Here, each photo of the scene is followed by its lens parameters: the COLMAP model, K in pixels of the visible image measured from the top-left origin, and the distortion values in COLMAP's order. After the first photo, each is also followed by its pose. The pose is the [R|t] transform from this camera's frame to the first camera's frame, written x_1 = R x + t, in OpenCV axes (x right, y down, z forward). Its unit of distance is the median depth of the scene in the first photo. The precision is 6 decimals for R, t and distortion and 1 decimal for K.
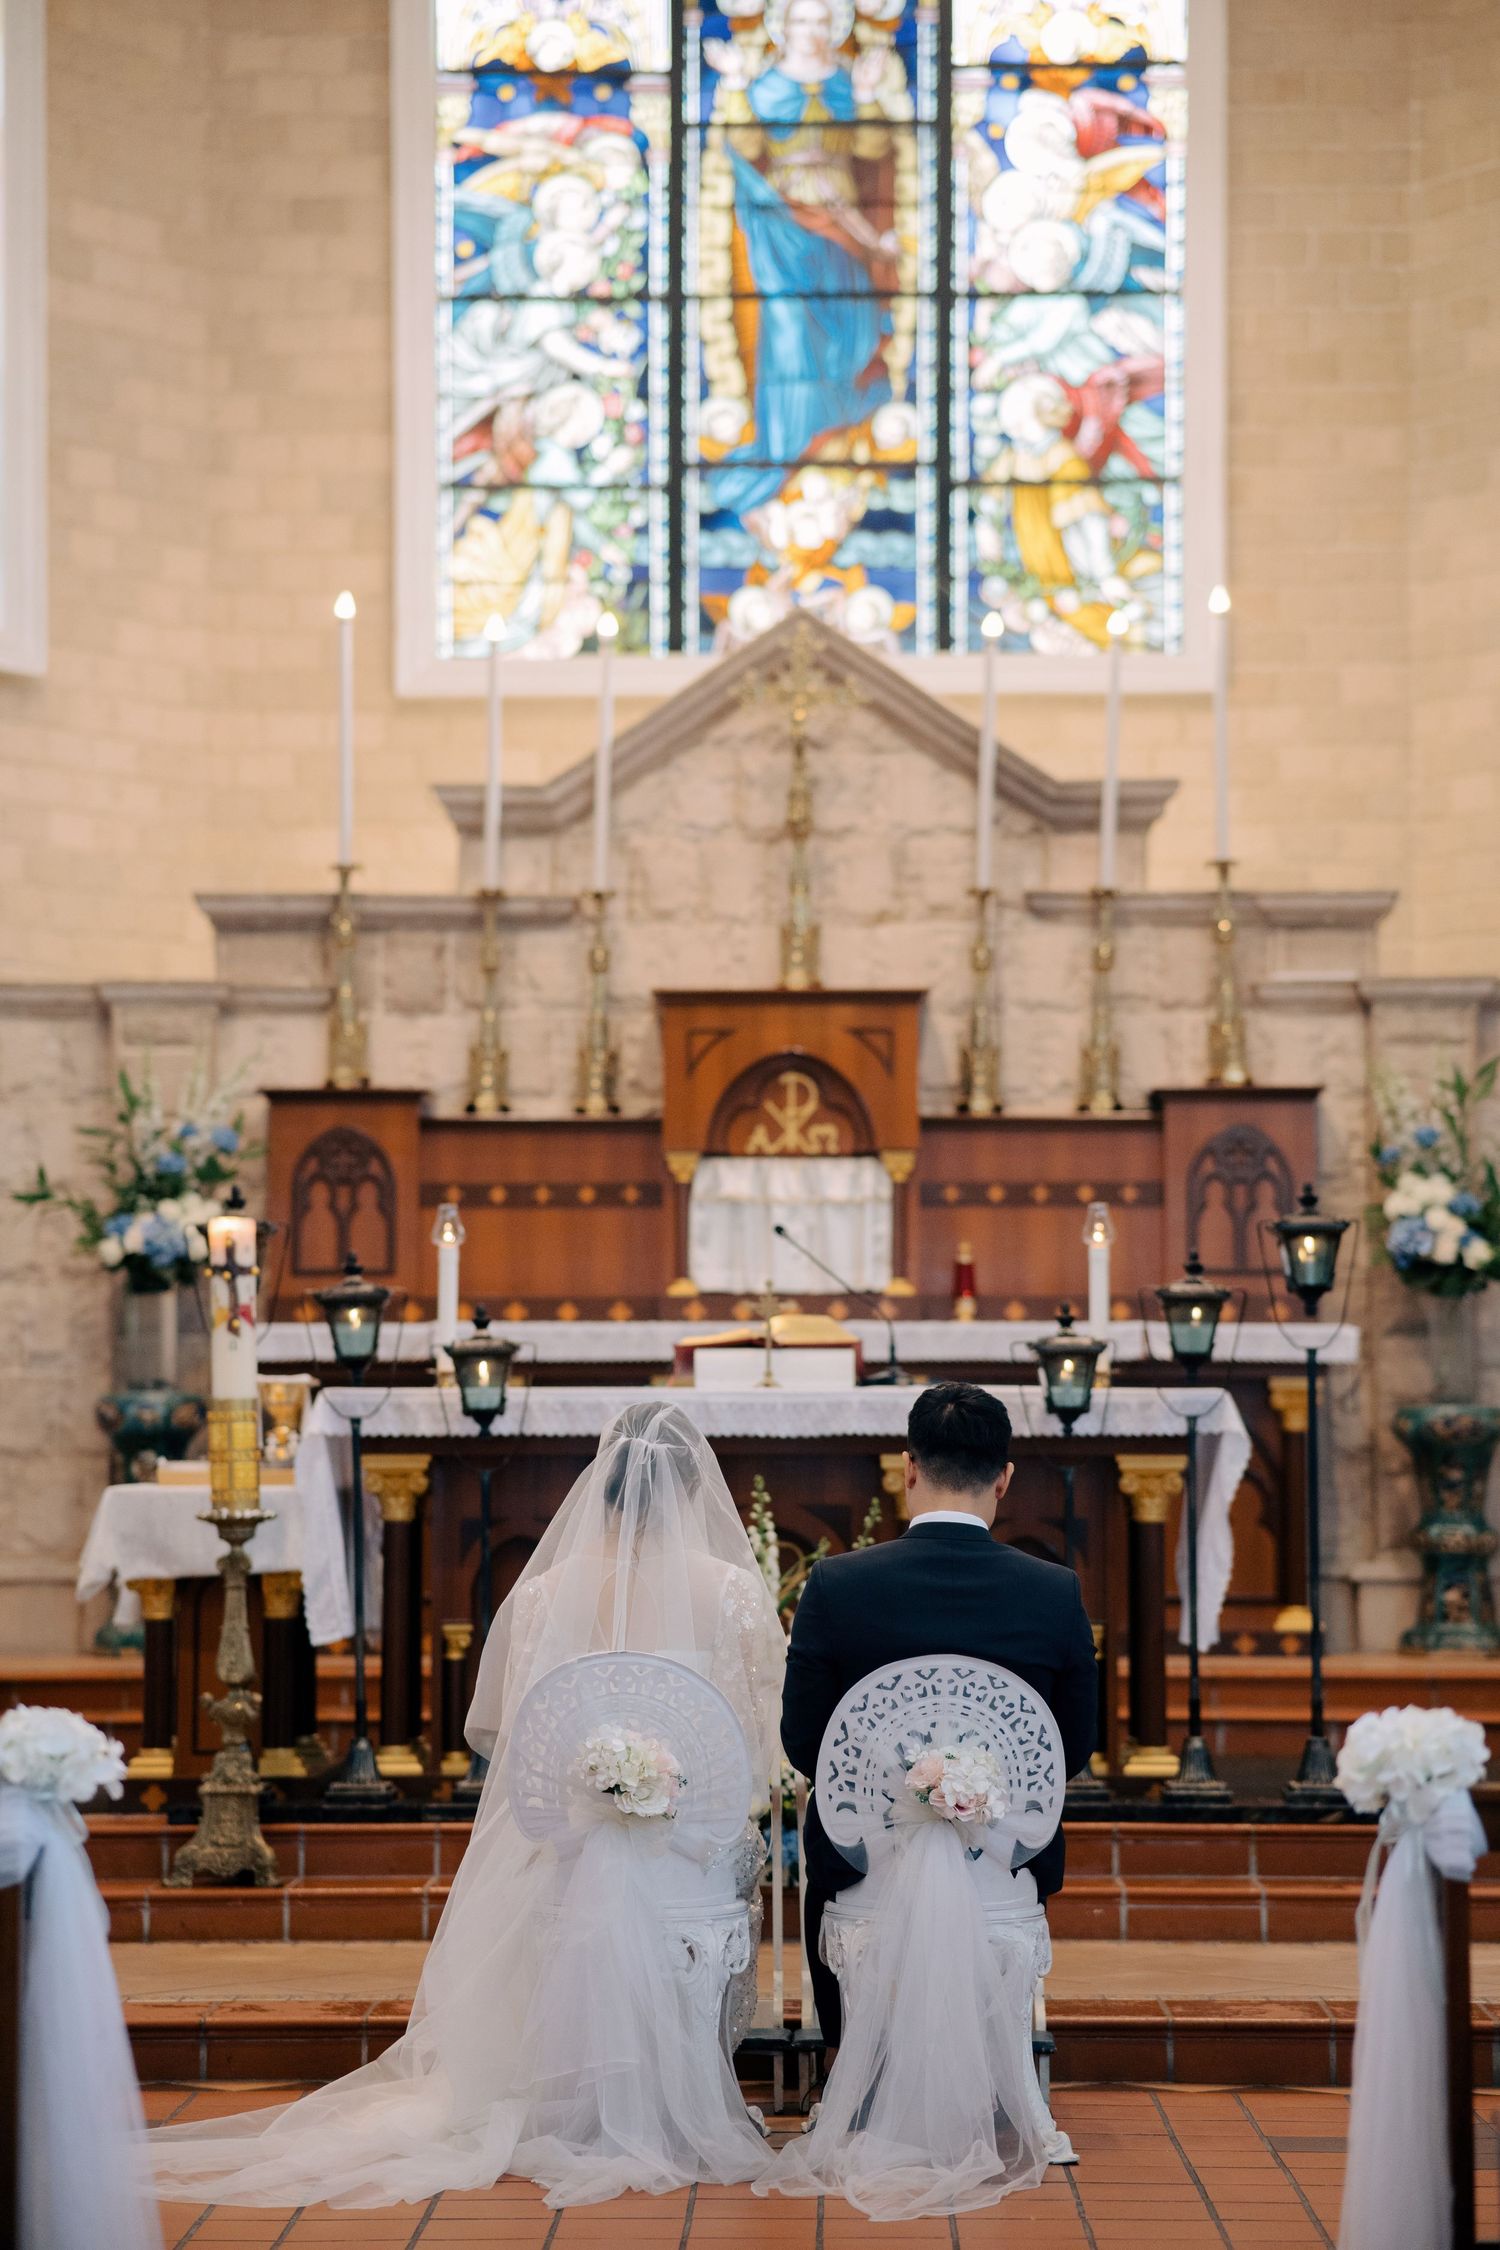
lens RADIAL K [[5722.2, 0, 750.0], [0, 5722.2, 1125.0], [0, 0, 1]] dist [0.033405, 0.172793]
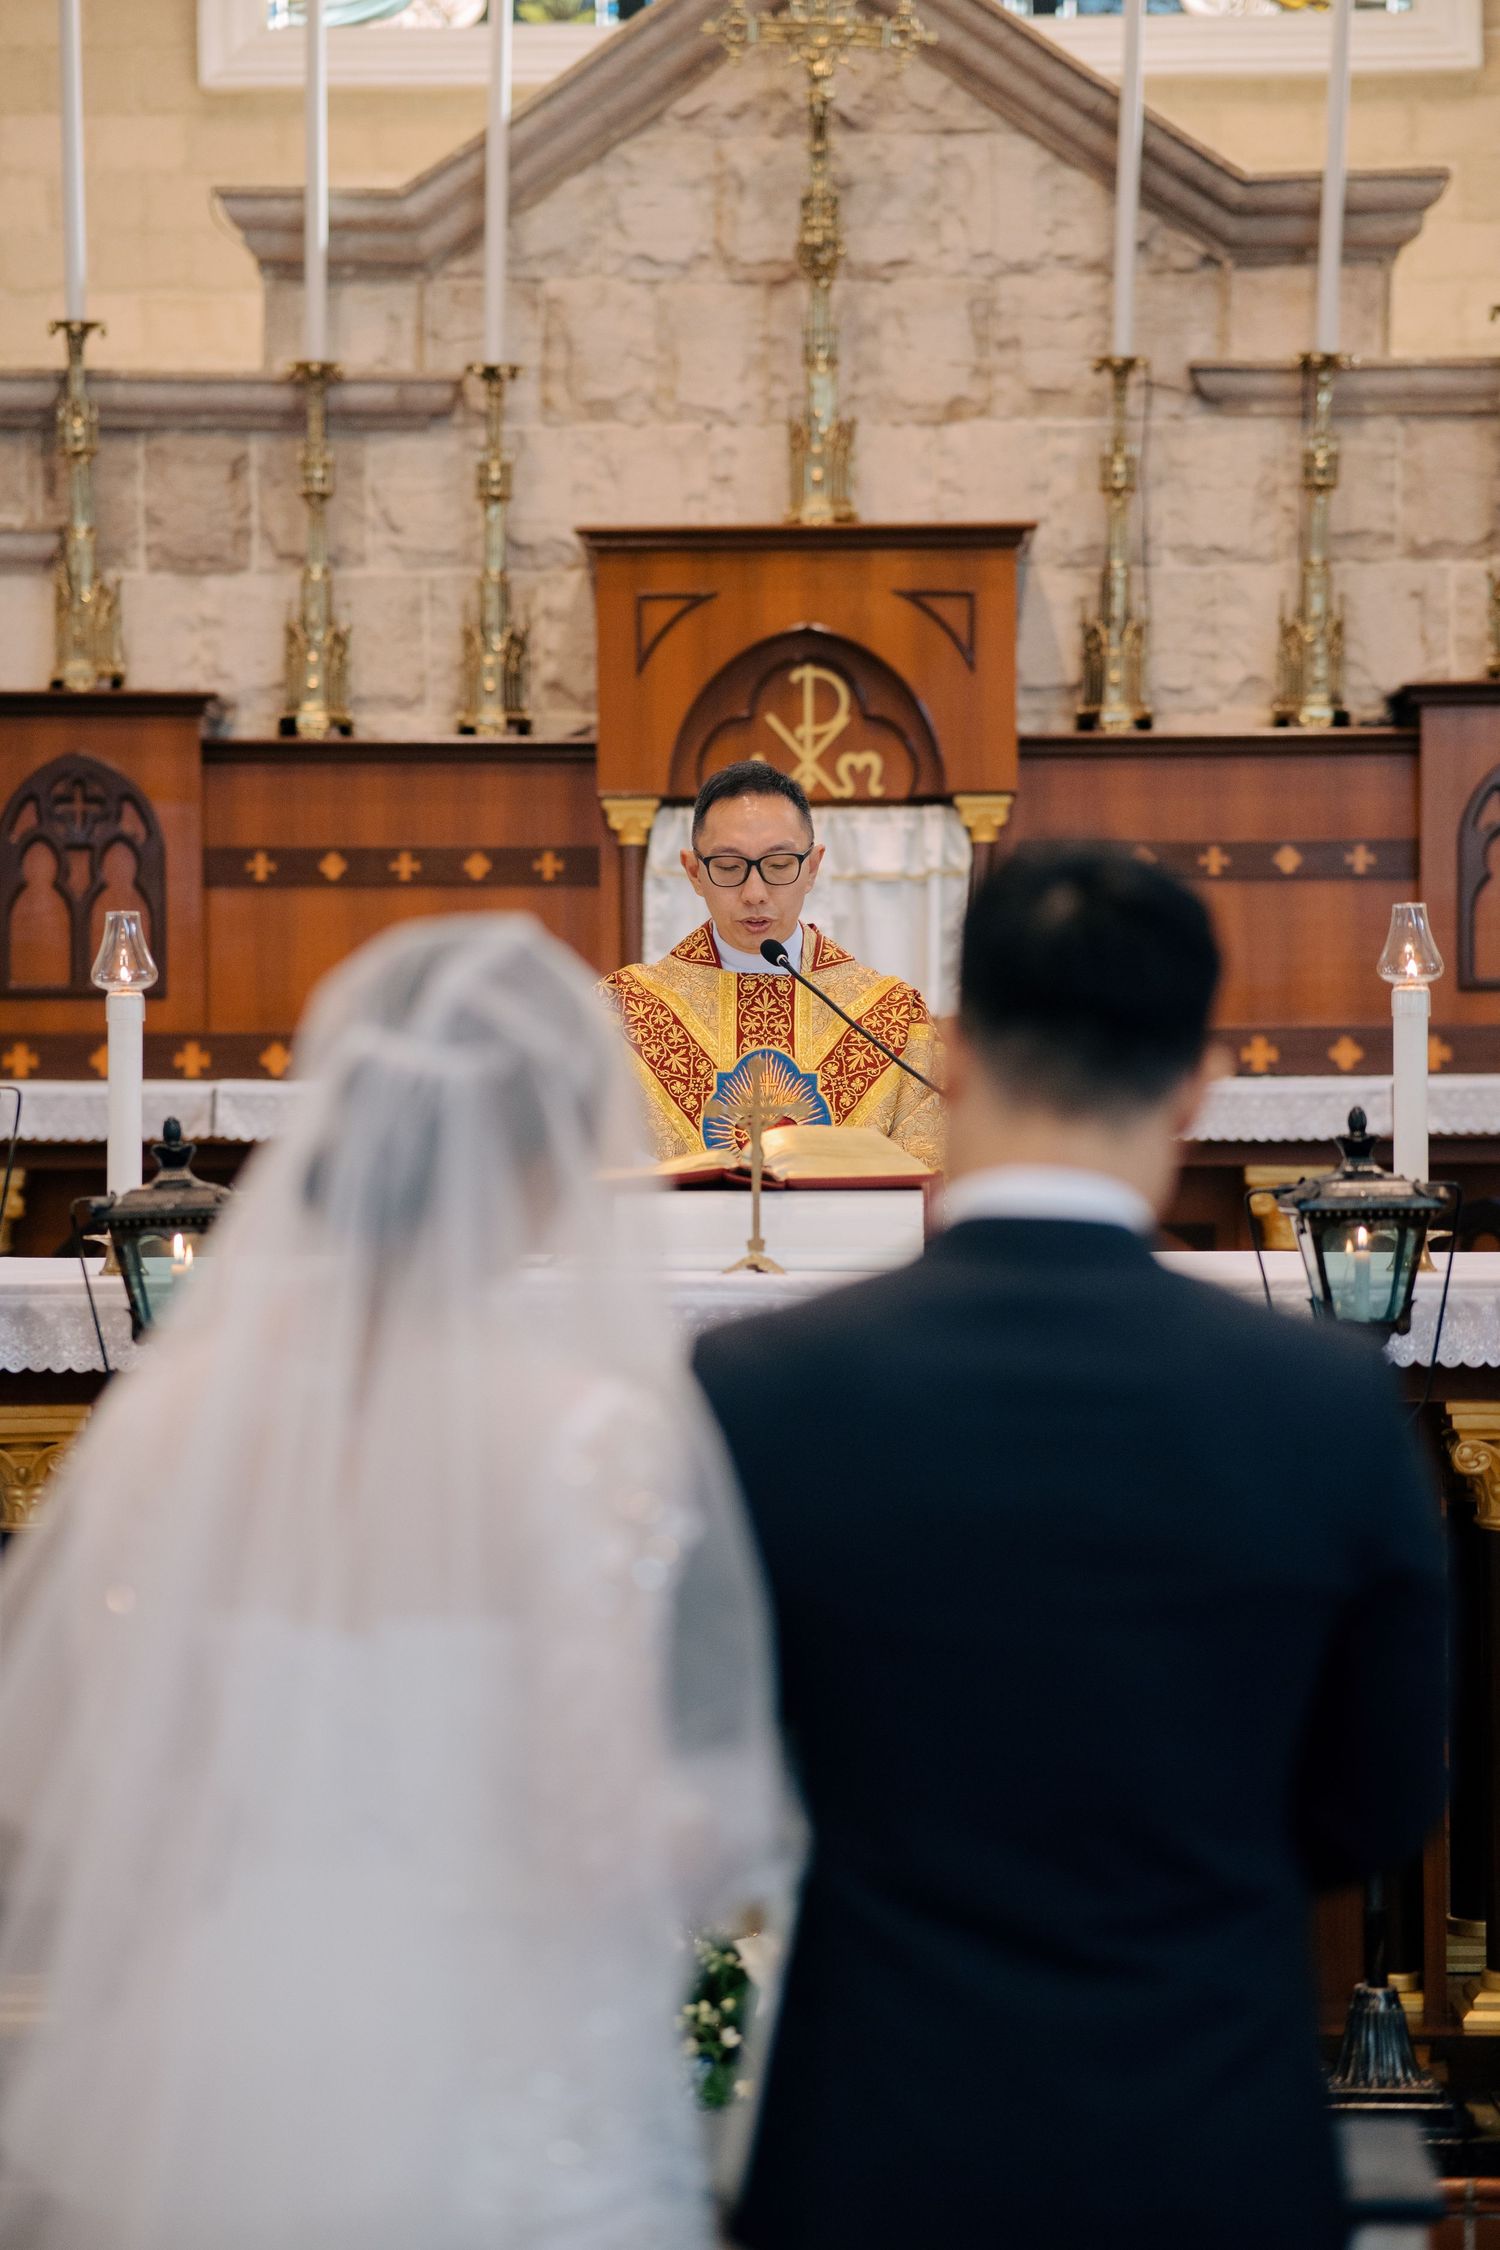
lens RADIAL K [[5514.5, 0, 743.1], [0, 5514.5, 1191.7], [0, 0, 1]] dist [0.290663, -0.172365]
pose [[0.999964, -0.003882, -0.007492, 0.004482], [0.004459, 0.996893, 0.078641, 0.000468], [0.007163, -0.078672, 0.996875, 0.401265]]
